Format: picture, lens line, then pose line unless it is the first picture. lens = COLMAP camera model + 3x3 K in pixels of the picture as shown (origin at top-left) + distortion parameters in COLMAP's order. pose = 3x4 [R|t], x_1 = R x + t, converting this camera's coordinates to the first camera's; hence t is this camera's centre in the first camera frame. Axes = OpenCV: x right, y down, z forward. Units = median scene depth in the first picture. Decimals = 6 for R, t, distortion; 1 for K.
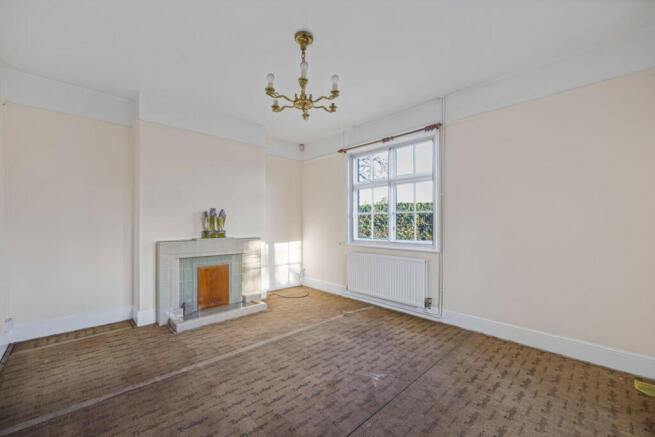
lens RADIAL K [[266.1, 0, 328.5], [0, 266.1, 221.2], [0, 0, 1]] dist [-0.000684, -0.000610]
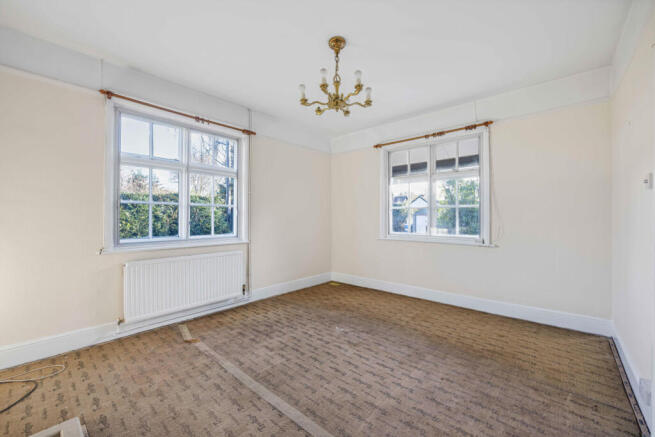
lens RADIAL K [[266.1, 0, 326.8], [0, 266.1, 213.1], [0, 0, 1]] dist [-0.000684, -0.000610]
pose [[-0.083439, 0.017269, 0.996363, -0.895908], [-0.012285, 0.999756, -0.018357, 0.007304], [-0.996437, -0.013772, -0.083207, 0.889491]]
